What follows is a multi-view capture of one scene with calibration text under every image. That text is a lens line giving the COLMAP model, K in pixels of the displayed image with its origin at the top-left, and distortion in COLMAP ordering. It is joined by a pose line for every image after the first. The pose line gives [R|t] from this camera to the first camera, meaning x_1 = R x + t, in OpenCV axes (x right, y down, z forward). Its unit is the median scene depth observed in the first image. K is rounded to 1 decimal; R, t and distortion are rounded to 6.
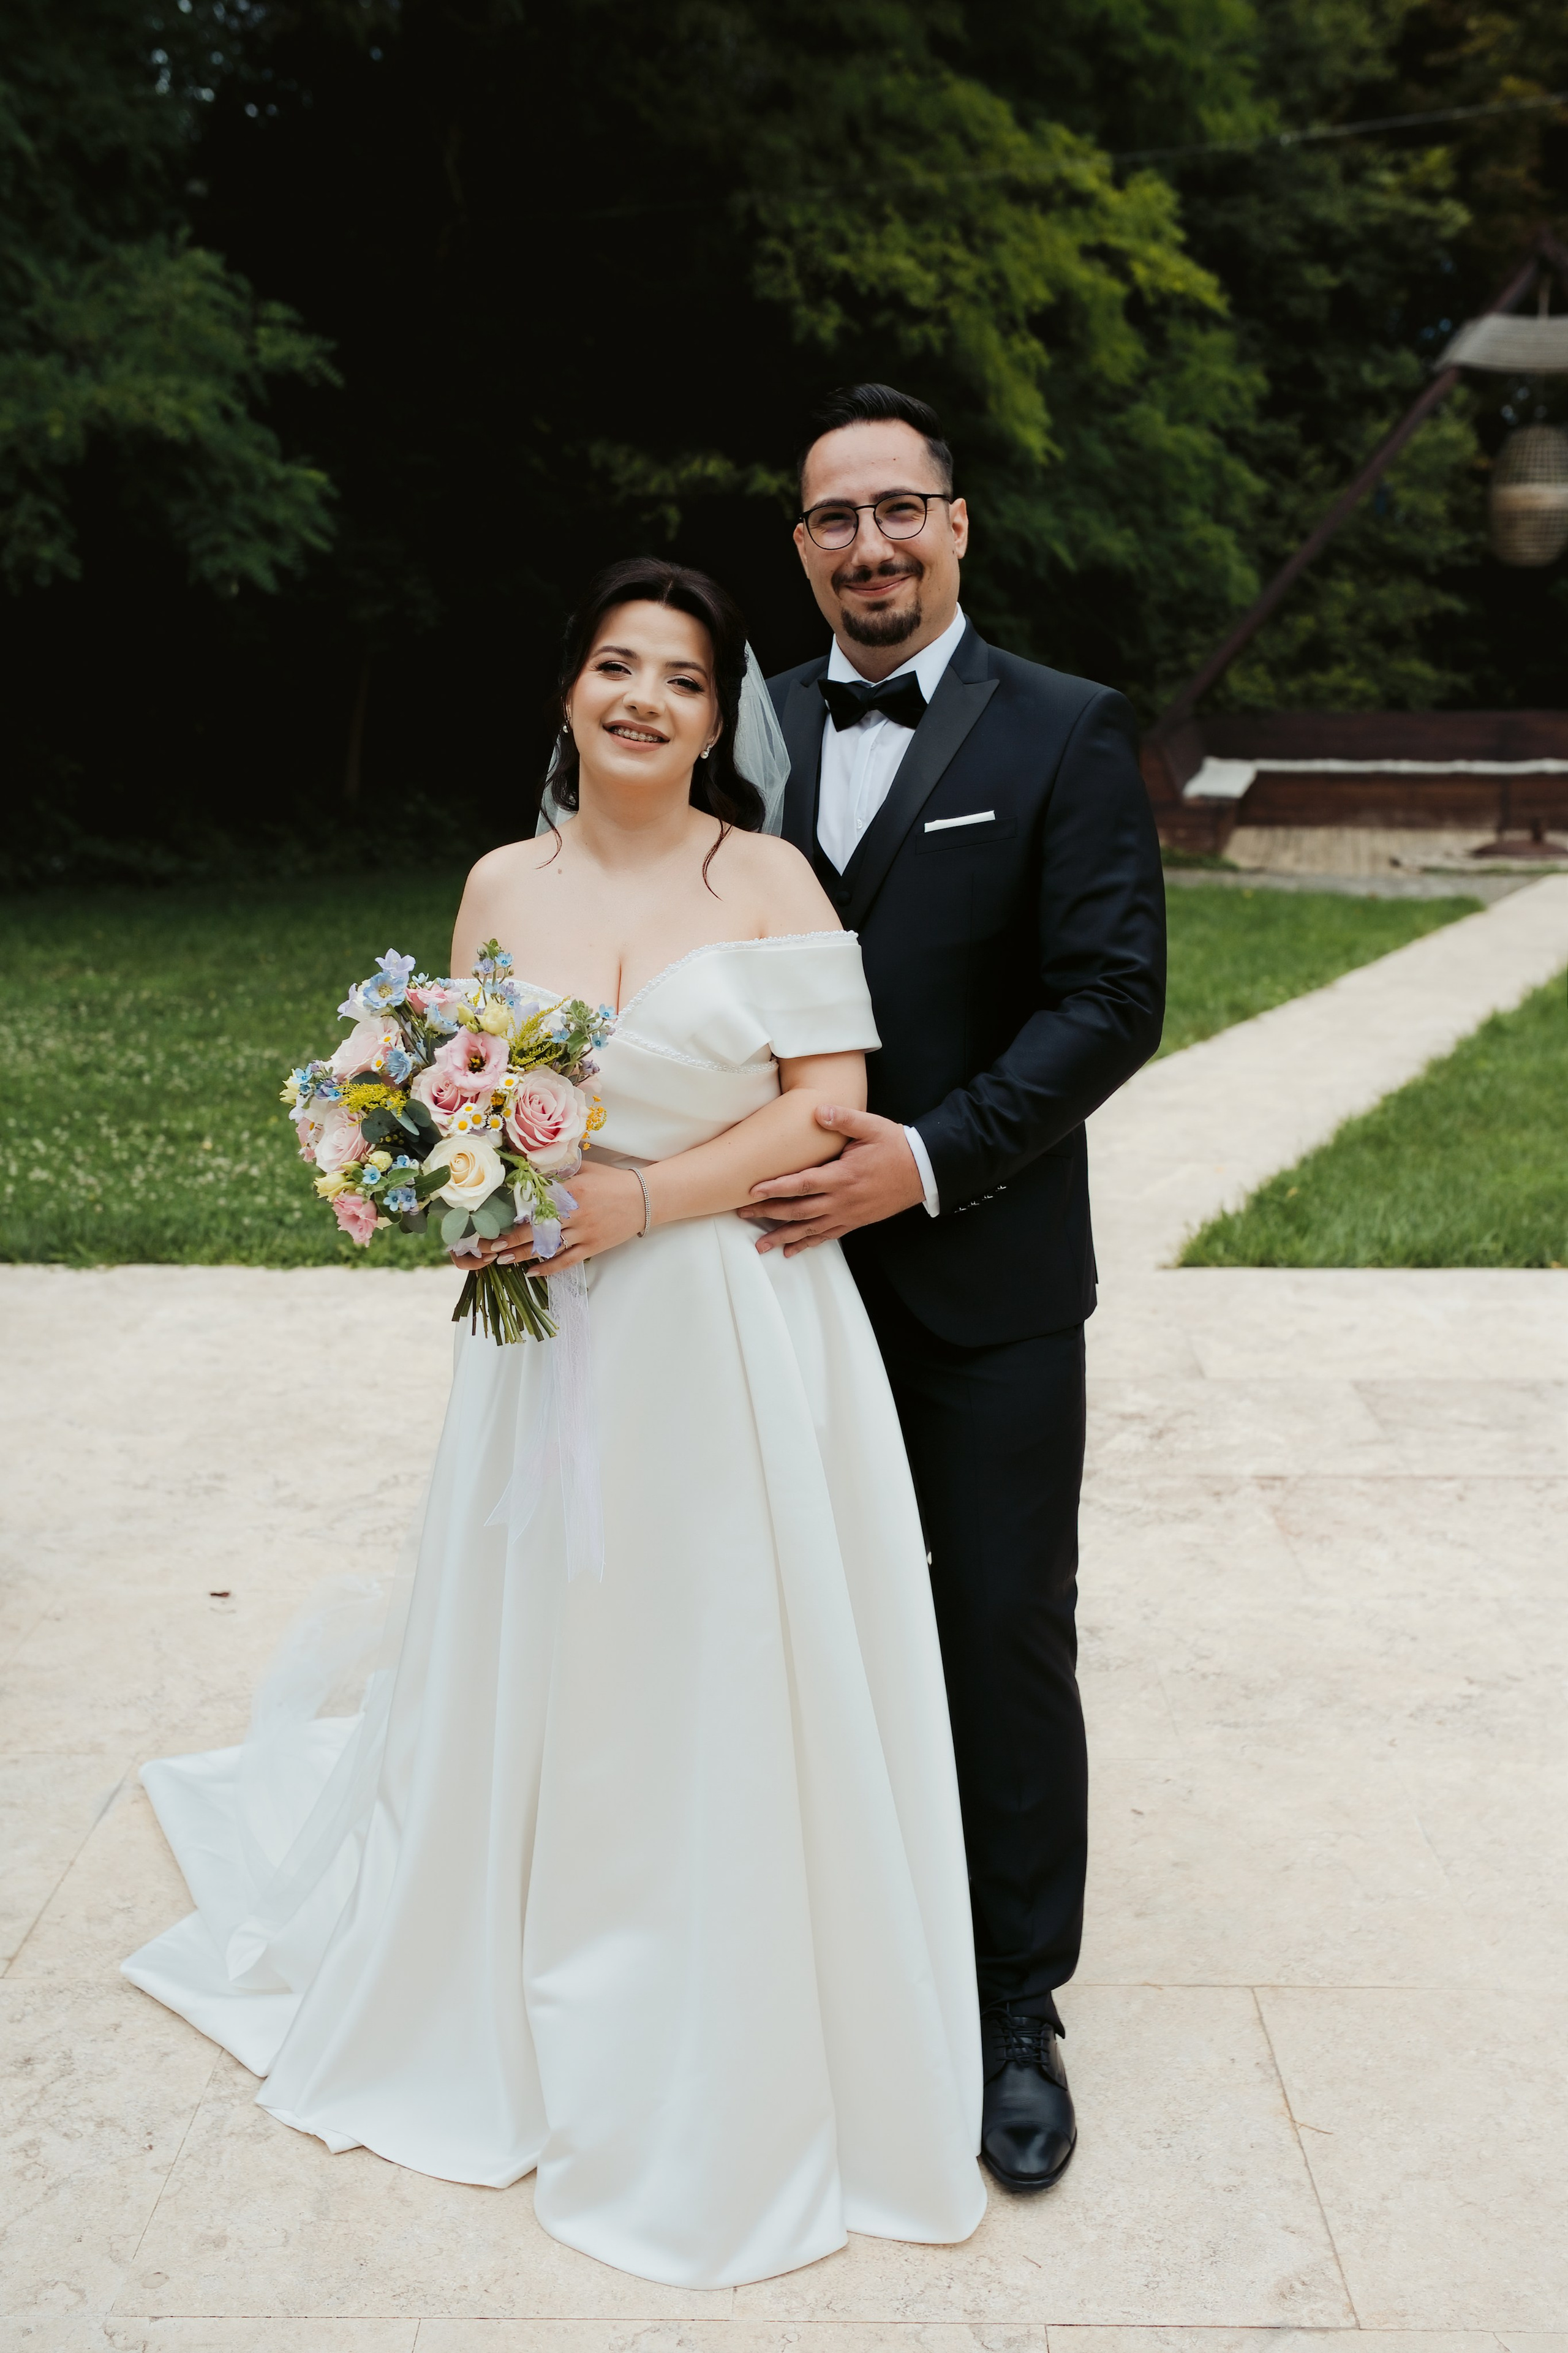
lens RADIAL K [[2511.8, 0, 817.7], [0, 2511.8, 1176.4], [0, 0, 1]] dist [-0.000139, 0.030377]
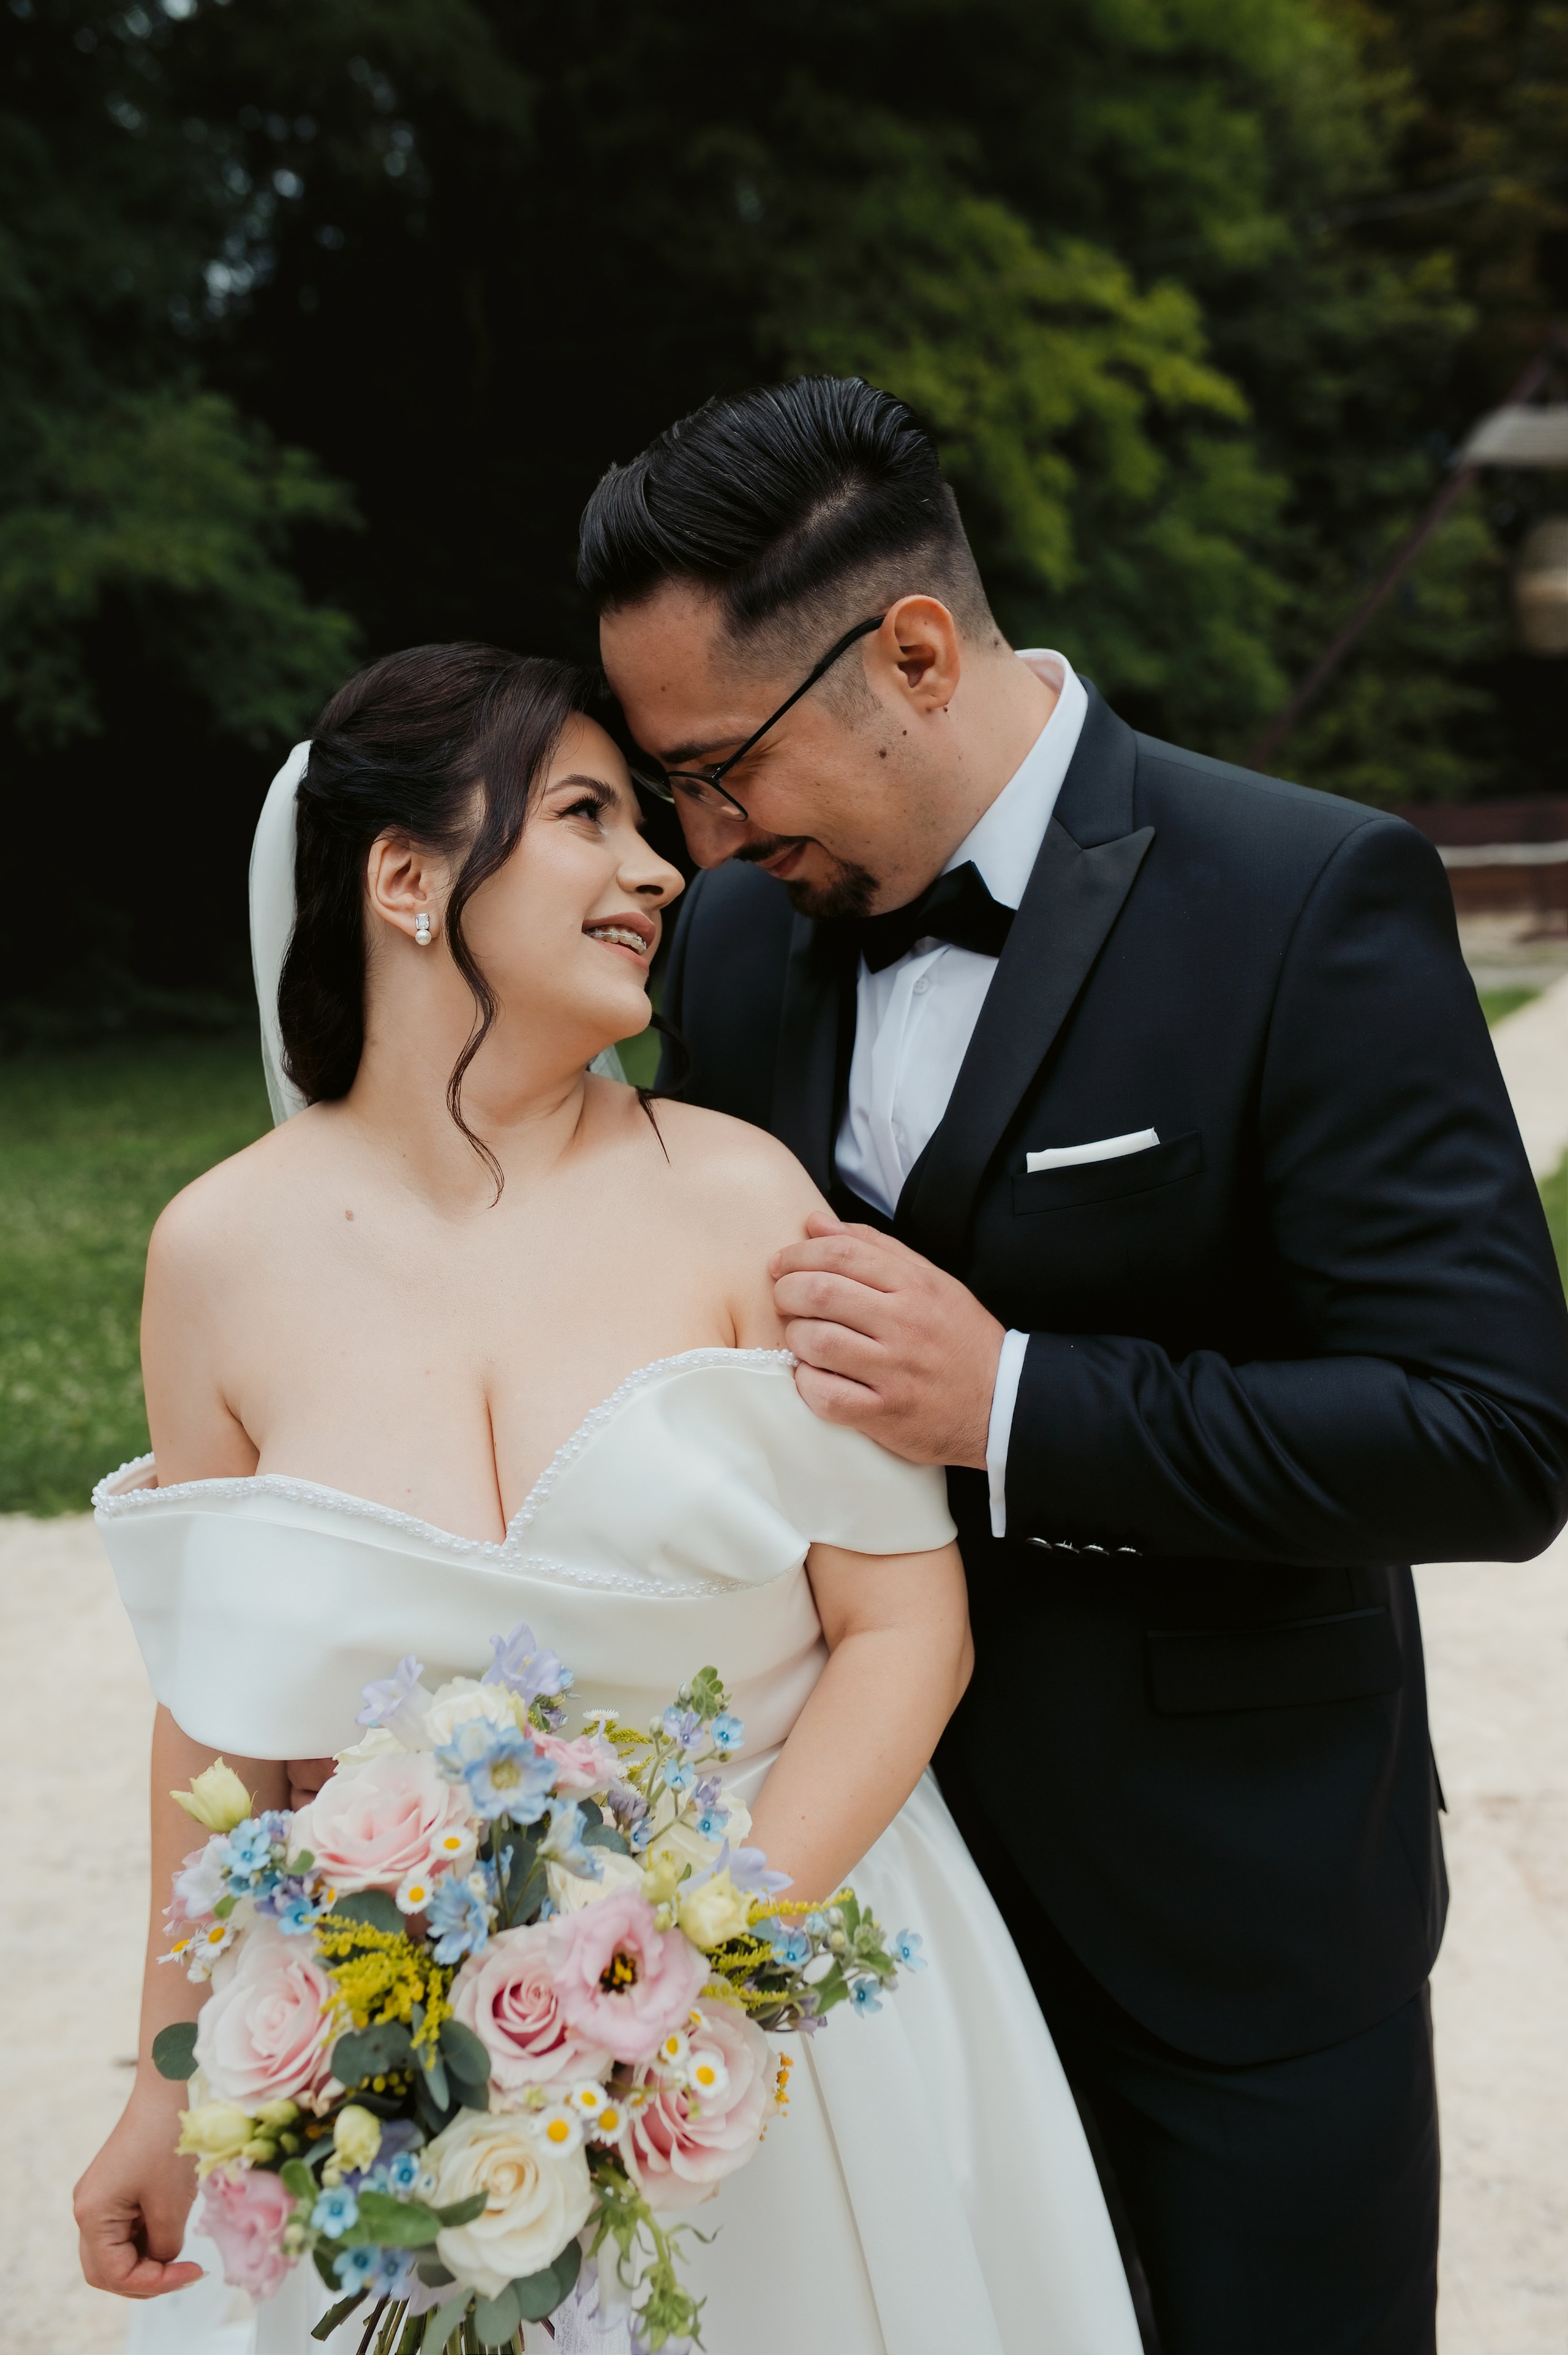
lens RADIAL K [[2221.6, 0, 868.0], [0, 2221.6, 1219.4], [0, 0, 1]] dist [0.053864, -0.005462]
pose [[0.999018, -0.043349, -0.009120, 0.004016], [0.043308, 0.999051, -0.004601, -0.023657], [0.009310, 0.004202, 0.999948, 0.094034]]
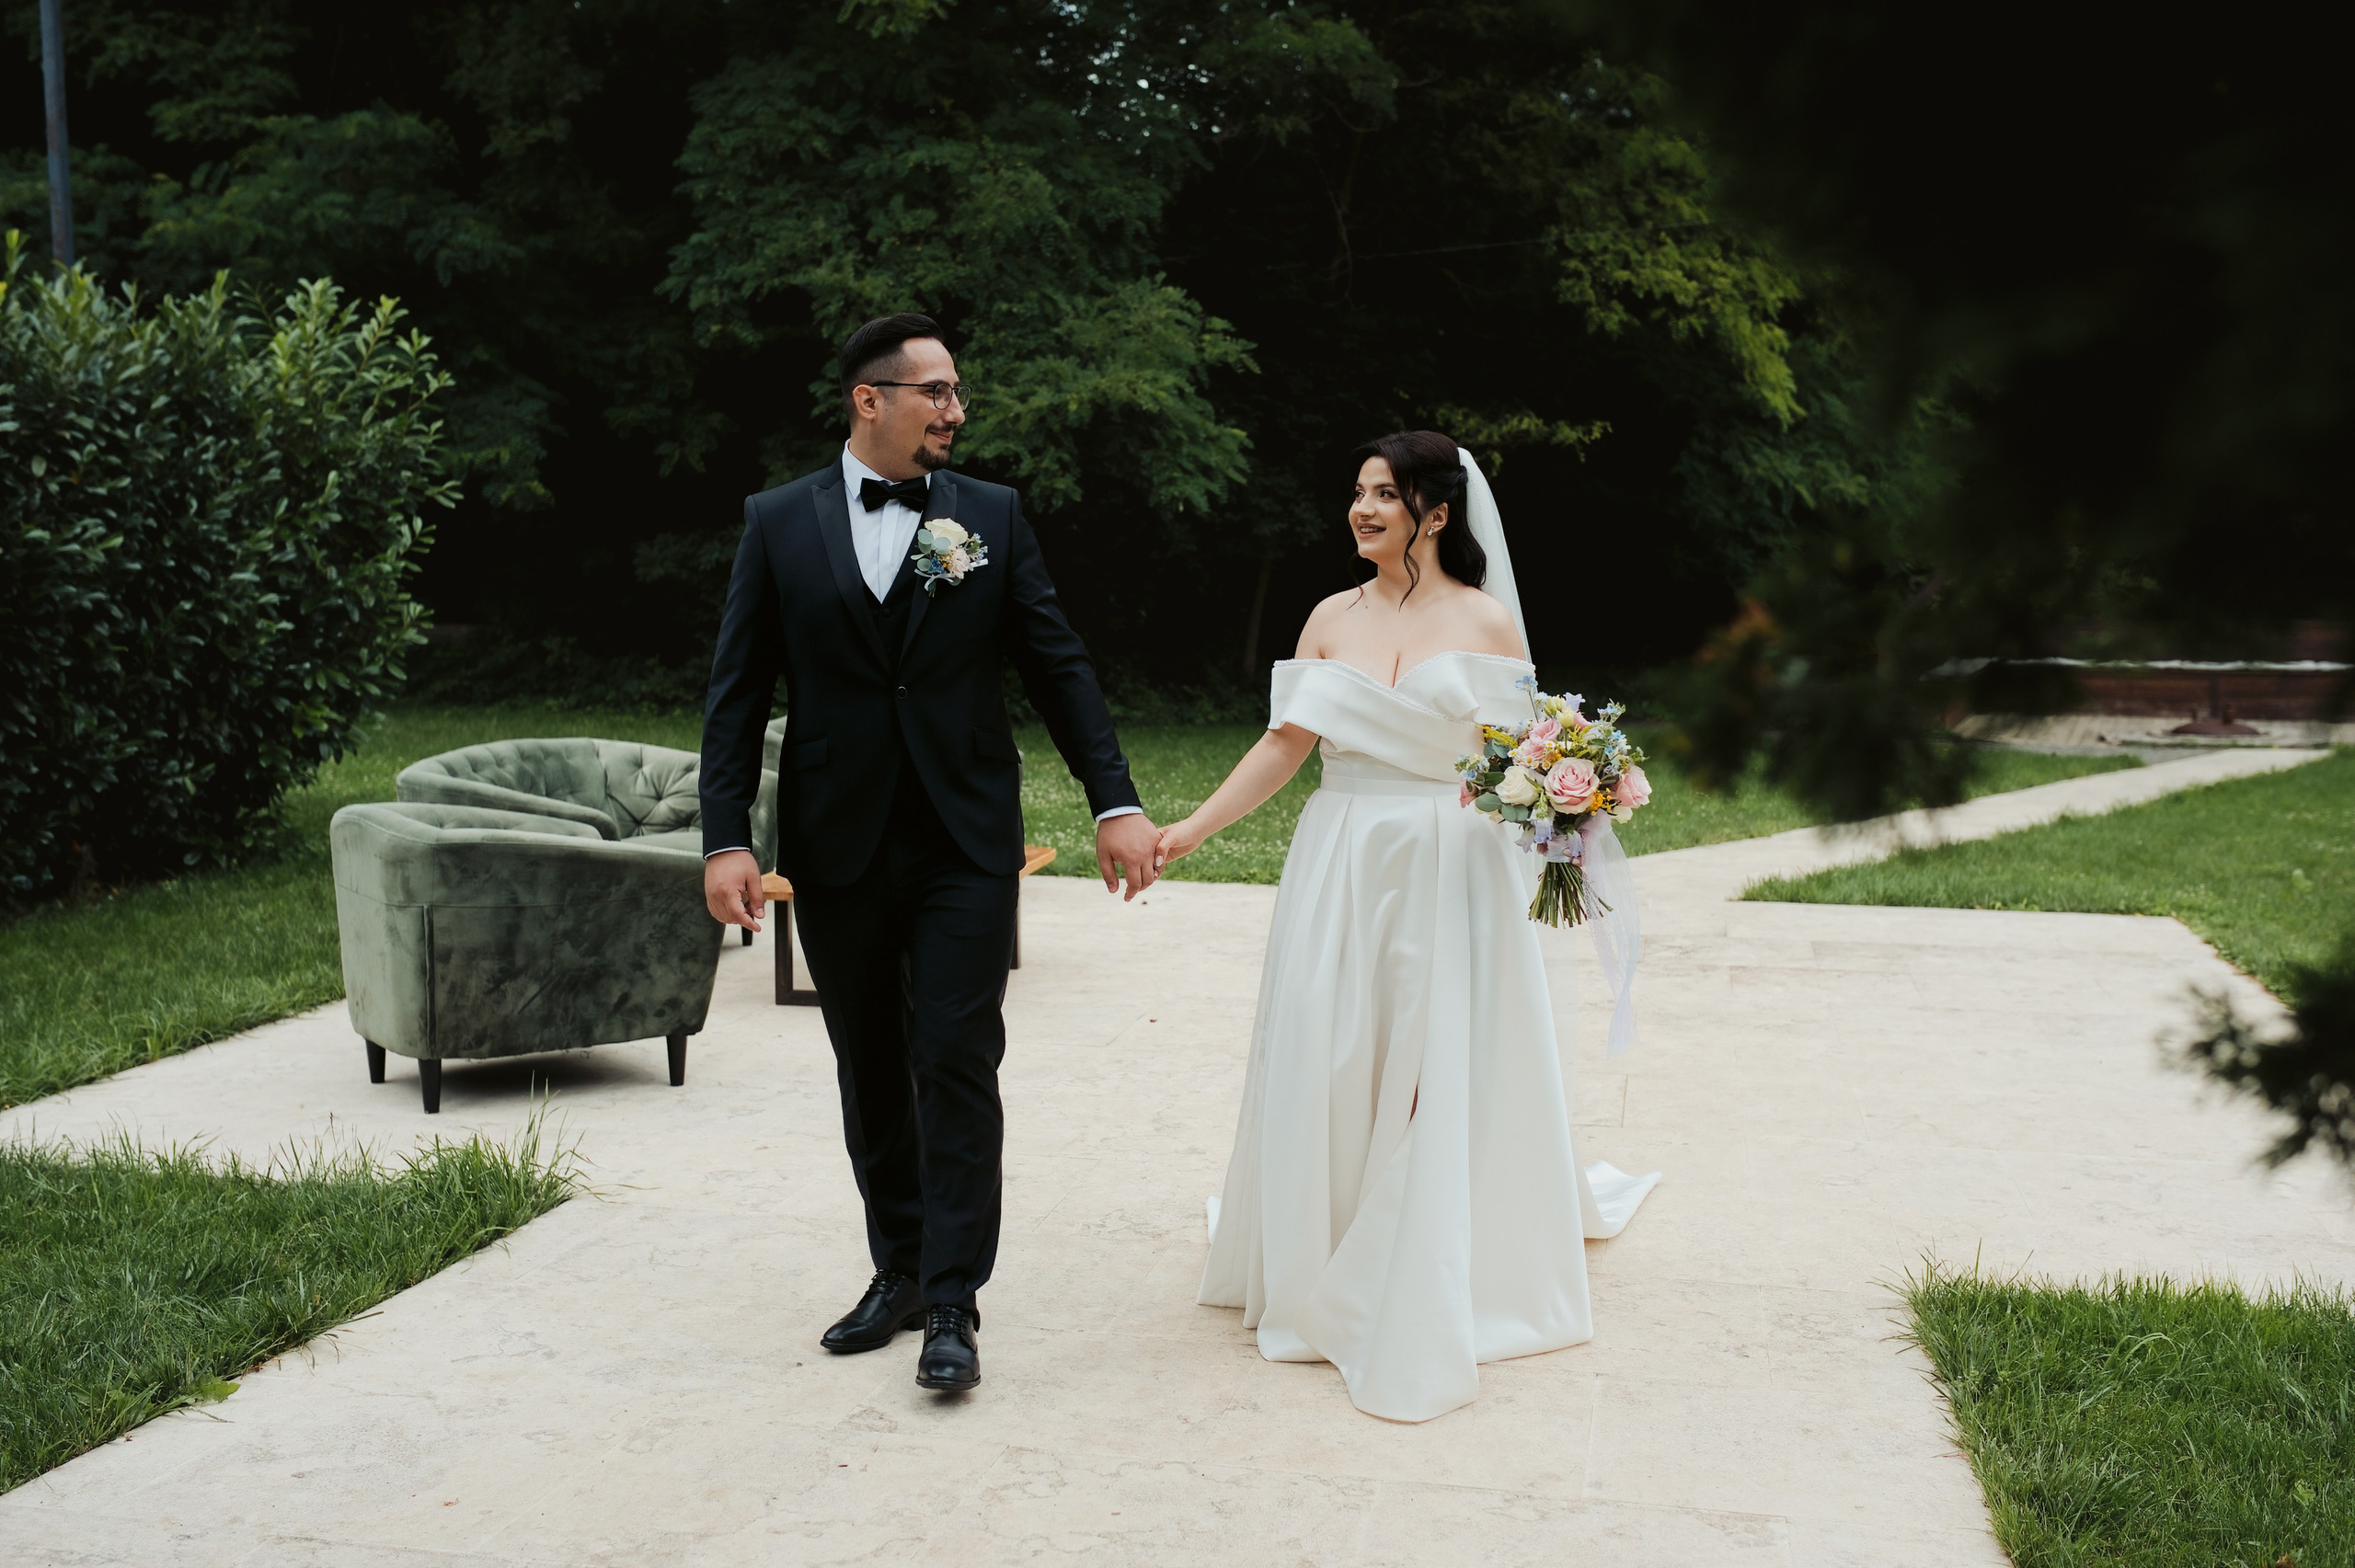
lens RADIAL K [[2162.9, 0, 1177.5], [0, 2162.9, 784.0], [0, 0, 1]] dist [-0.005821, -0.001878]
pose [[0.977334, 0.026438, -0.210047, 0.027450], [-0.049020, 0.993468, -0.103043, 0.043311], [0.205951, 0.111004, 0.972246, -0.162418]]
